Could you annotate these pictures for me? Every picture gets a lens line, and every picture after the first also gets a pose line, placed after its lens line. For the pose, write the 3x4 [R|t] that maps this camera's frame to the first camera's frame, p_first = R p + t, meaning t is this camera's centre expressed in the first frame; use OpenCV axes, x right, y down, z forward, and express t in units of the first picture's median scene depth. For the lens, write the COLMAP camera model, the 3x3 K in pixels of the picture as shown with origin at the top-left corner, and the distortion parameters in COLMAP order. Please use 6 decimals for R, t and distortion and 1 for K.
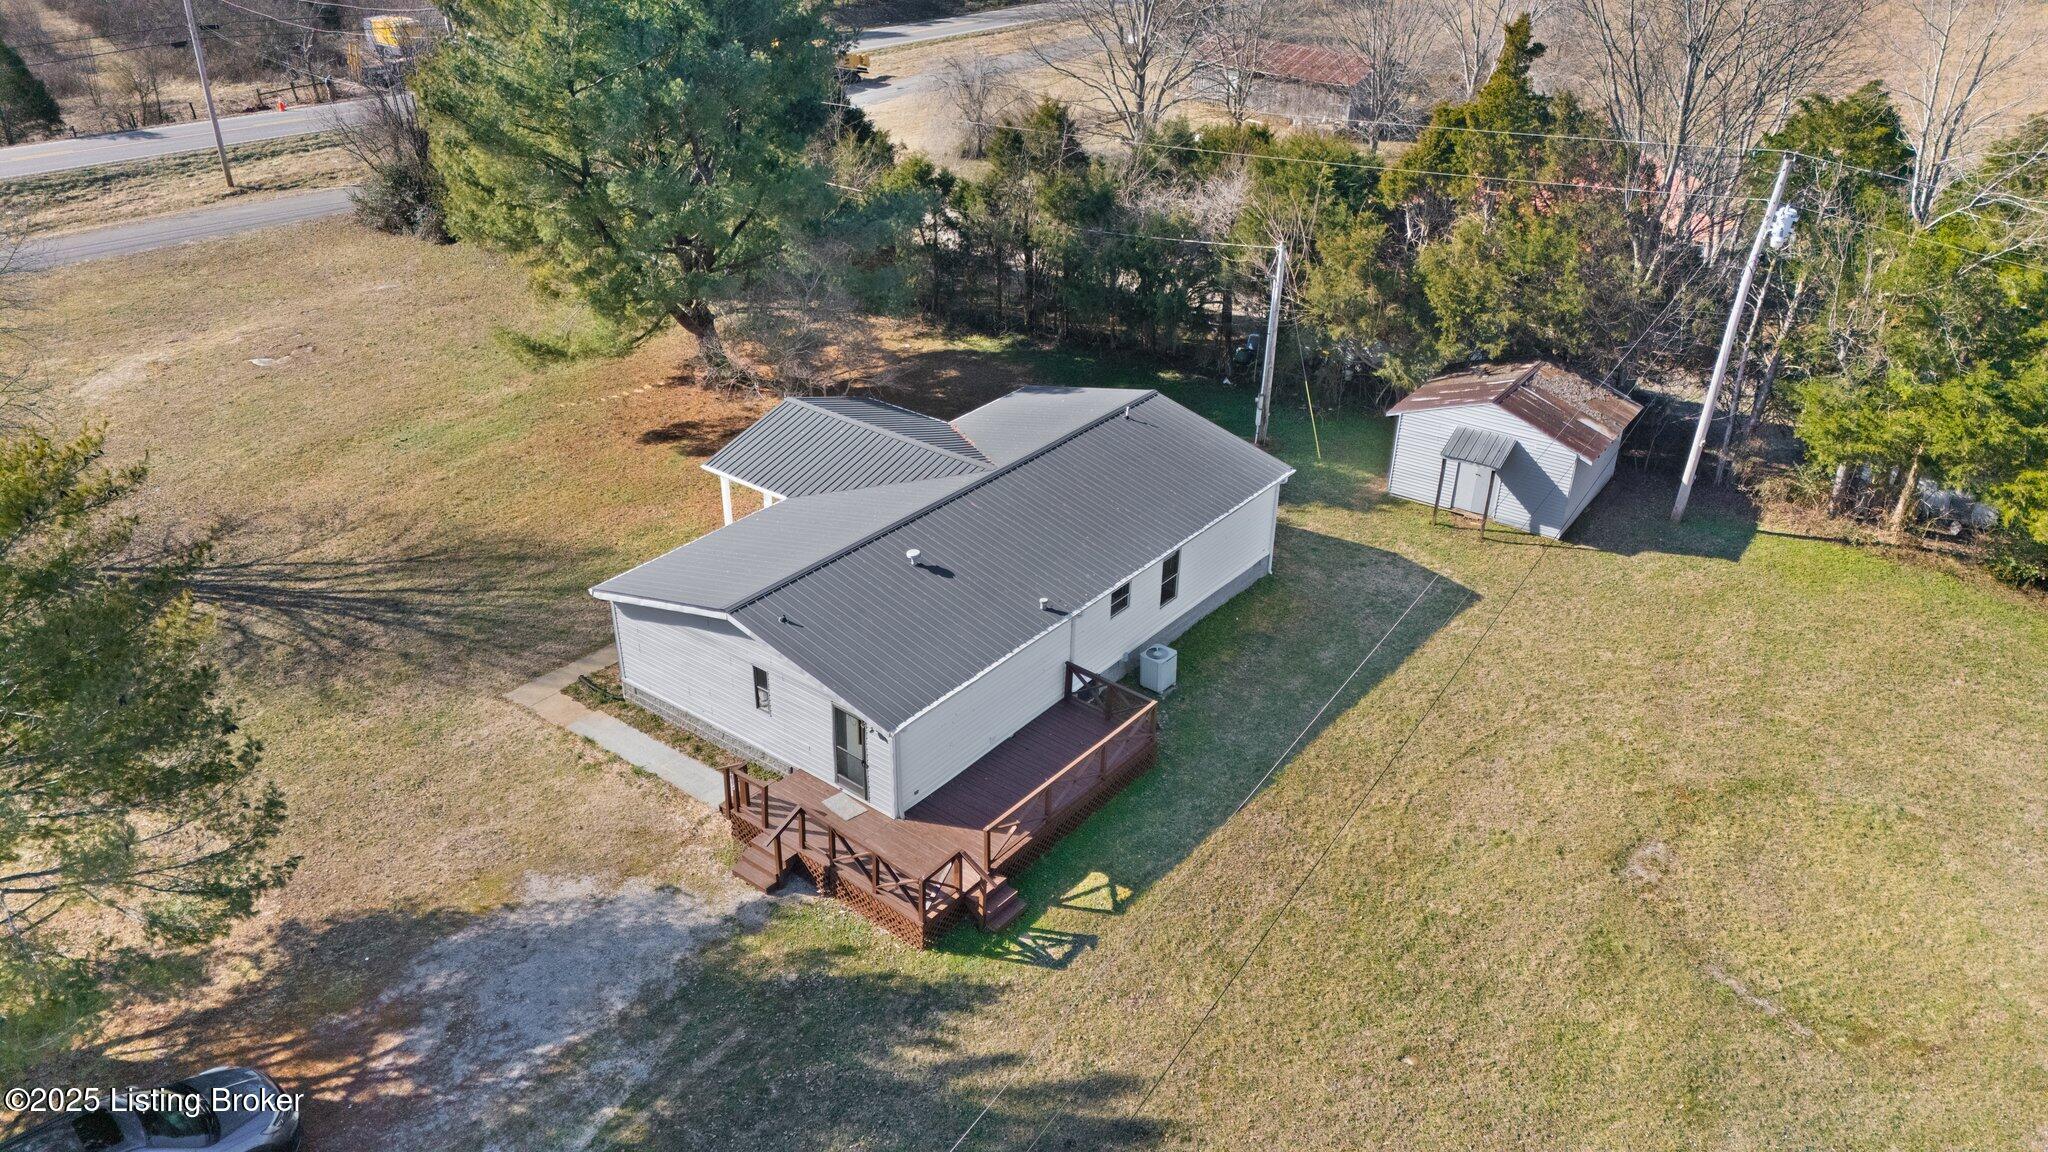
lens RADIAL K [[1491.0, 0, 1024.0], [0, 1491.0, 576.0], [0, 0, 1]] dist [0.057916, -0.038172]
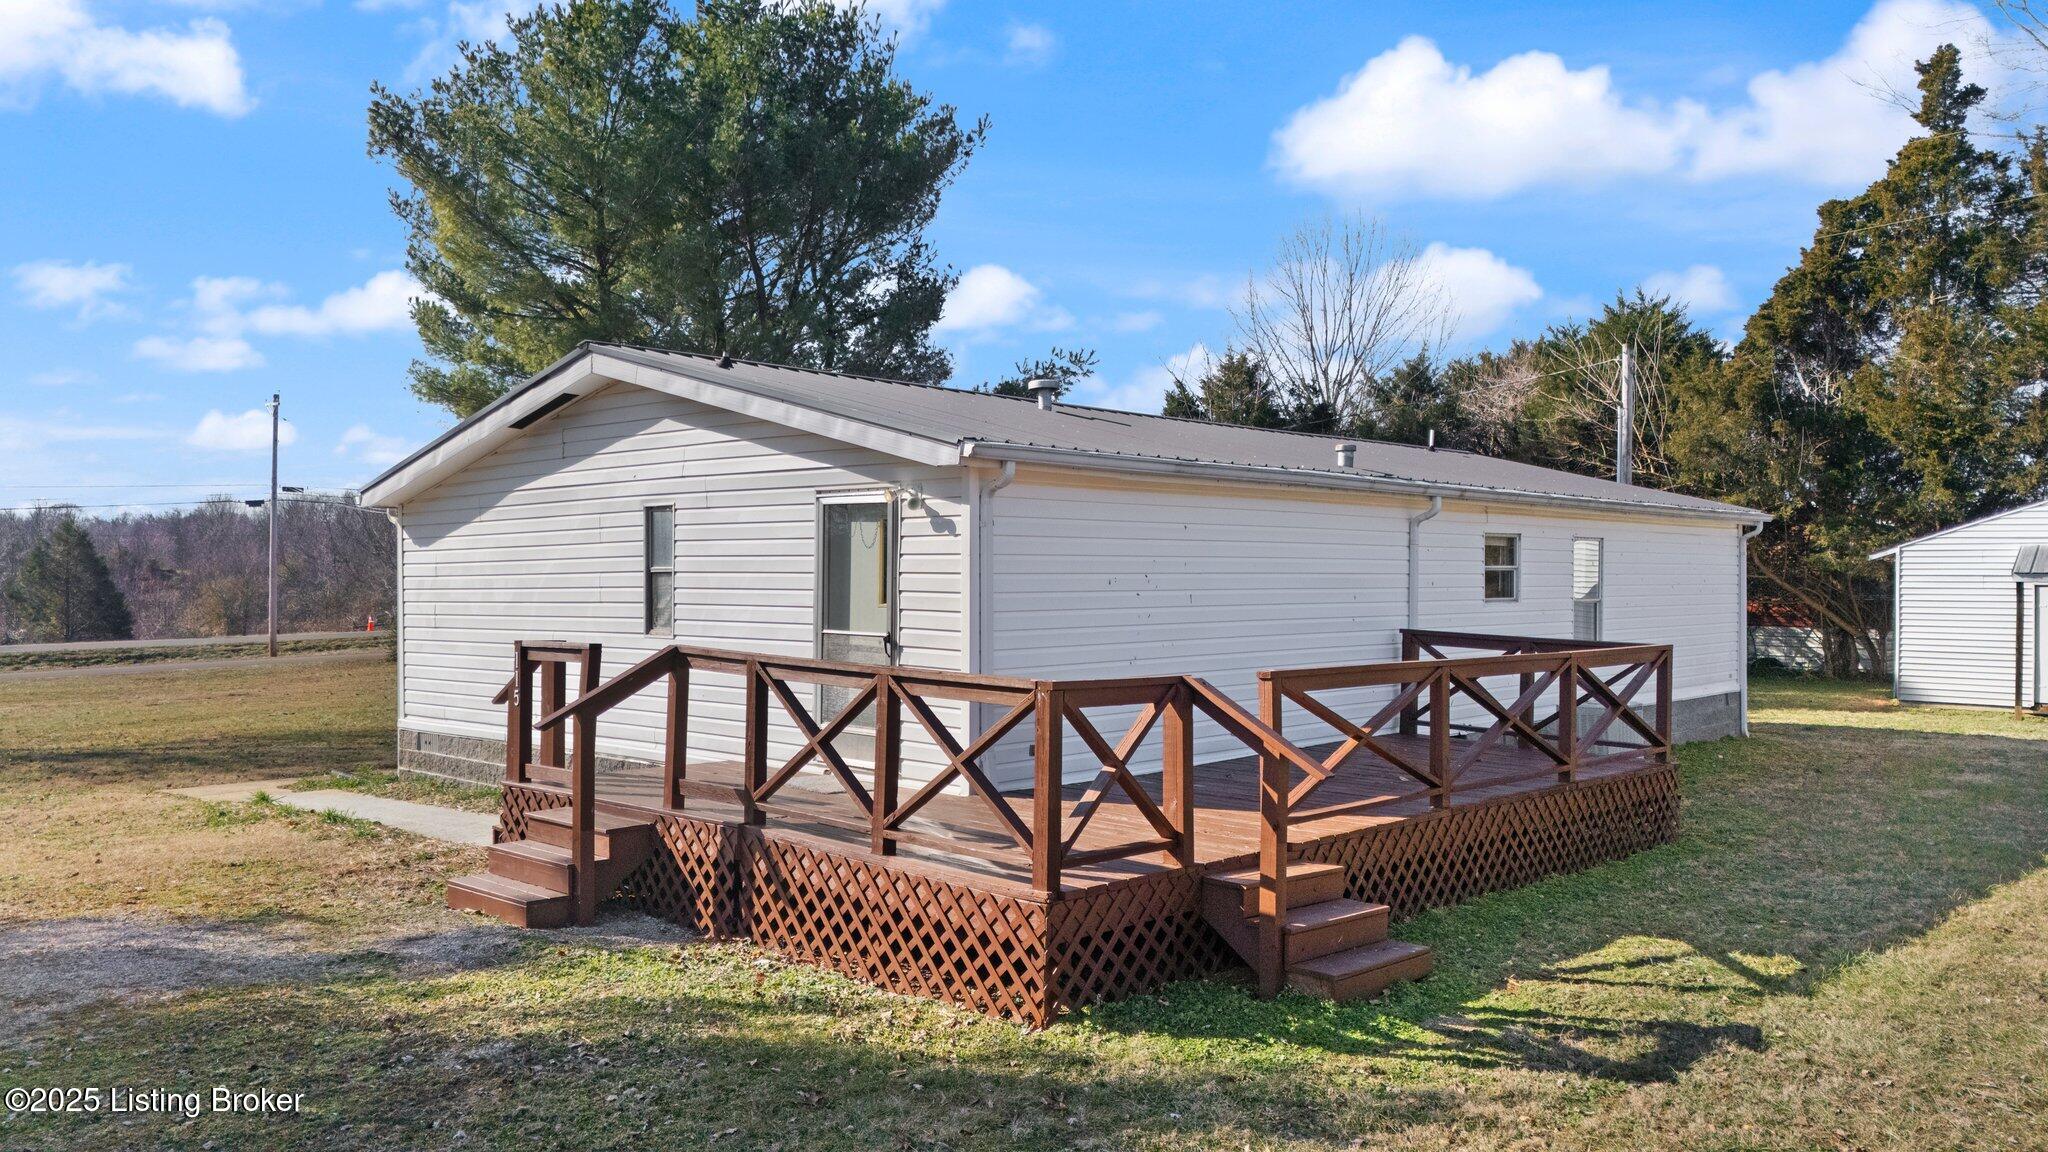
lens RADIAL K [[1486.8, 0, 1024.0], [0, 1486.8, 576.0], [0, 0, 1]] dist [0.083291, -0.086026]
pose [[0.995571, -0.016404, -0.092568, -0.030326], [-0.030552, 0.874754, -0.483603, 0.198561], [0.088908, 0.484289, 0.870379, 0.488641]]
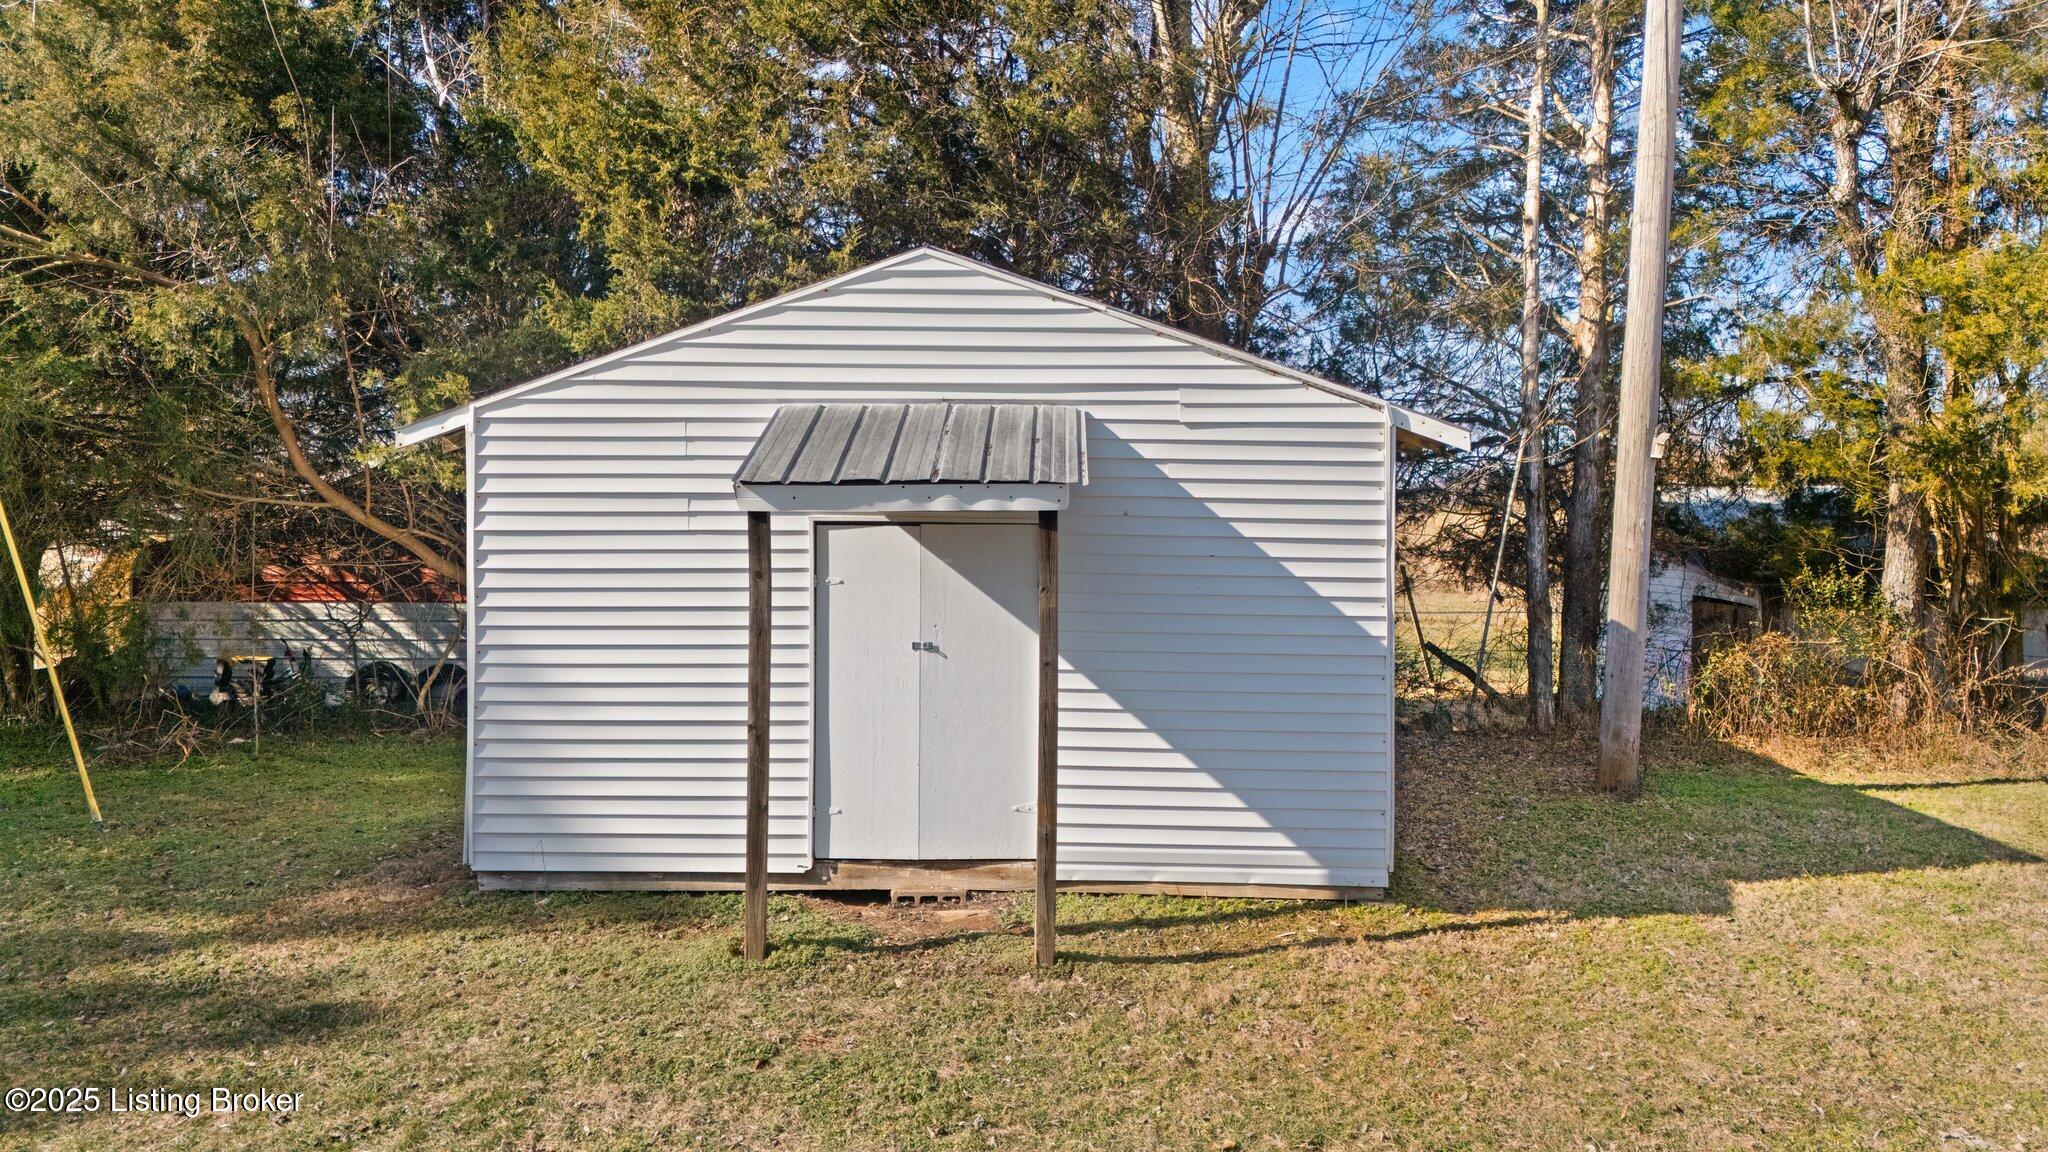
lens RADIAL K [[1486.8, 0, 1024.0], [0, 1486.8, 576.0], [0, 0, 1]] dist [0.083291, -0.086026]
pose [[0.852679, -0.035681, 0.521215, 0.223343], [0.265476, 0.888850, -0.373455, -0.003182], [-0.449956, 0.456807, 0.767376, 0.868980]]
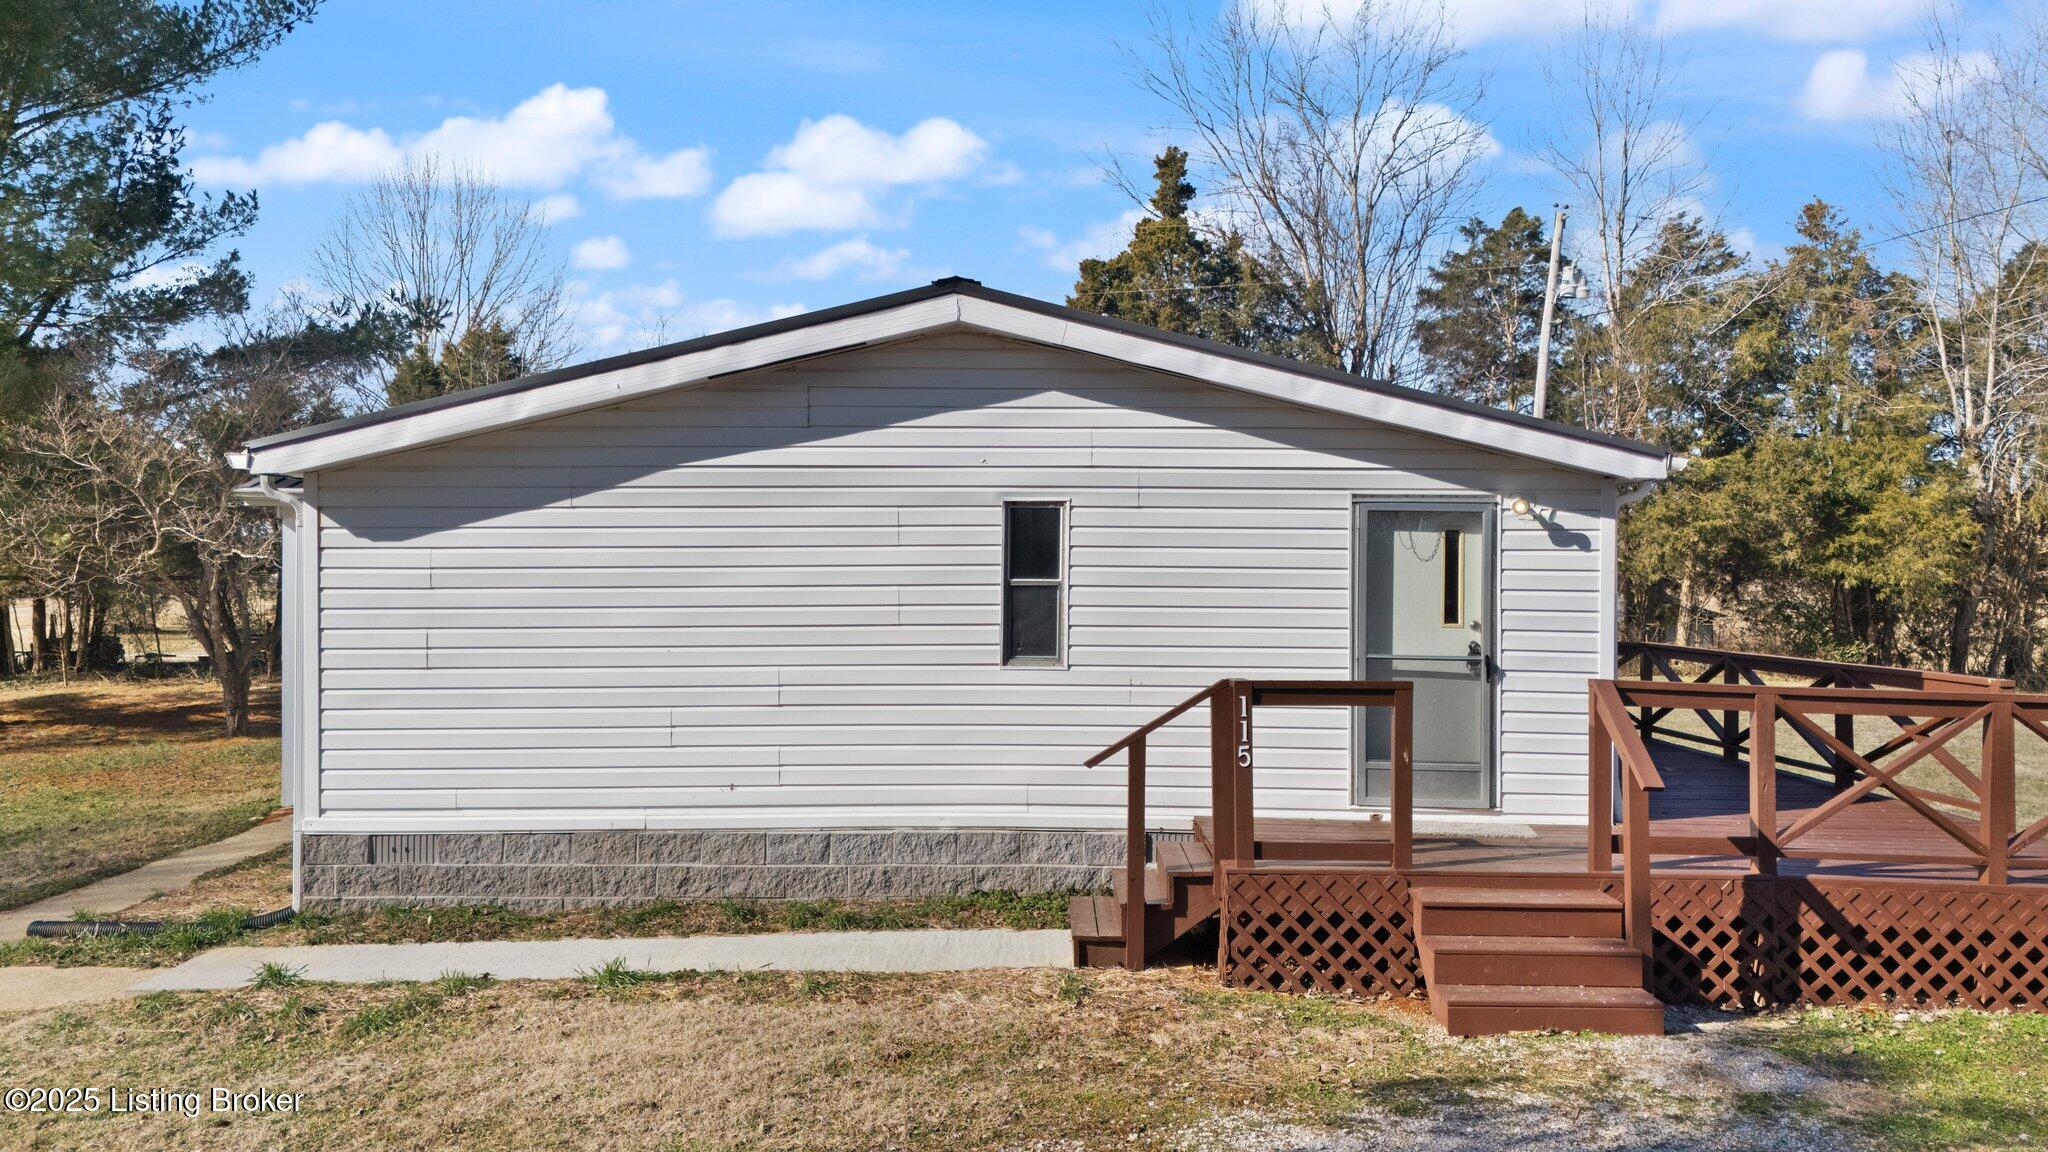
lens RADIAL K [[1508.8, 0, 1024.0], [0, 1508.8, 576.0], [0, 0, 1]] dist [0.104821, -0.089274]
pose [[0.794912, -0.014241, 0.606557, -0.270957], [0.301202, 0.877095, -0.374141, 0.142982], [-0.526680, 0.480106, 0.701503, 0.575037]]
